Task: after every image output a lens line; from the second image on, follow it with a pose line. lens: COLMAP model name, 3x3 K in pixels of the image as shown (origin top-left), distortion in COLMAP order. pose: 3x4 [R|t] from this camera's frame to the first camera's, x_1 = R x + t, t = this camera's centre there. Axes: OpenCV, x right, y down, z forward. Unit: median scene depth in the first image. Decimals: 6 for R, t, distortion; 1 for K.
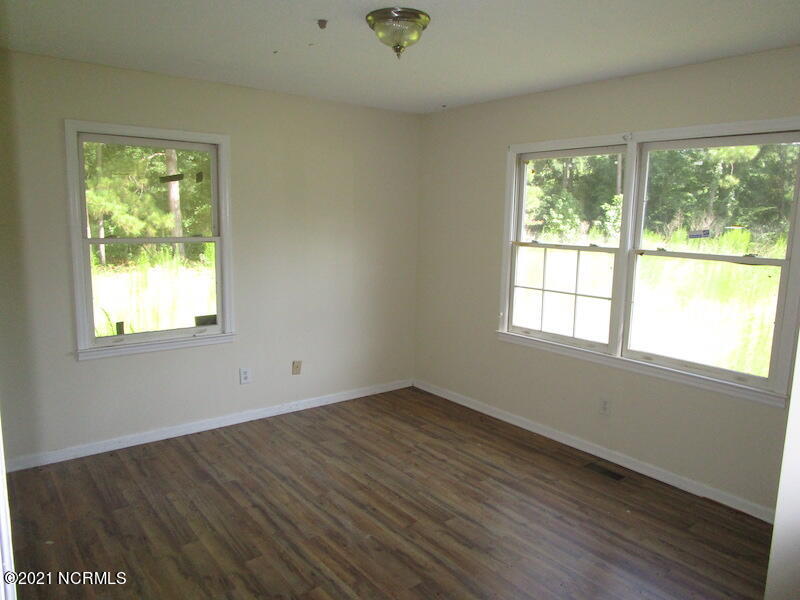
lens RADIAL K [[565.6, 0, 398.1], [0, 565.6, 298.2], [0, 0, 1]] dist [-0.029898, 0.007369]
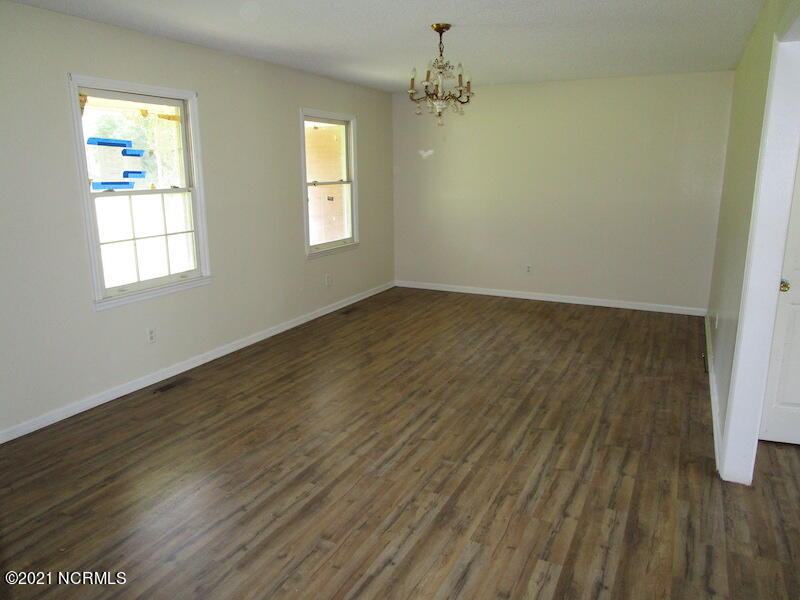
lens RADIAL K [[565.6, 0, 398.1], [0, 565.6, 298.2], [0, 0, 1]] dist [-0.029898, 0.007369]
pose [[-0.407865, -0.232405, 0.882969, -0.841077], [0.117714, 0.945607, 0.303267, -0.165852], [-0.905422, 0.227630, -0.358323, 1.011658]]
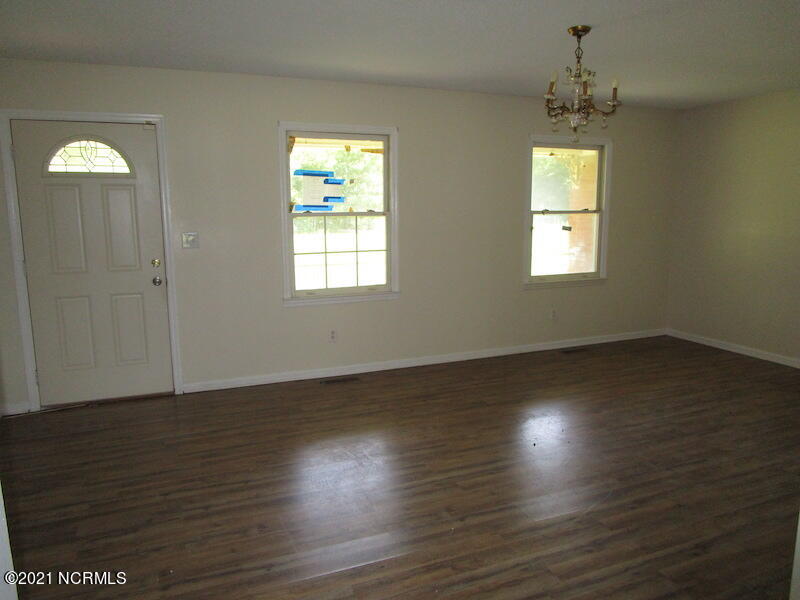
lens RADIAL K [[565.6, 0, 398.1], [0, 565.6, 298.2], [0, 0, 1]] dist [-0.029898, 0.007369]
pose [[0.281652, -0.186428, 0.941232, -0.853352], [0.144794, 0.977968, 0.150376, -0.080178], [-0.948529, 0.093931, 0.302440, 0.546033]]
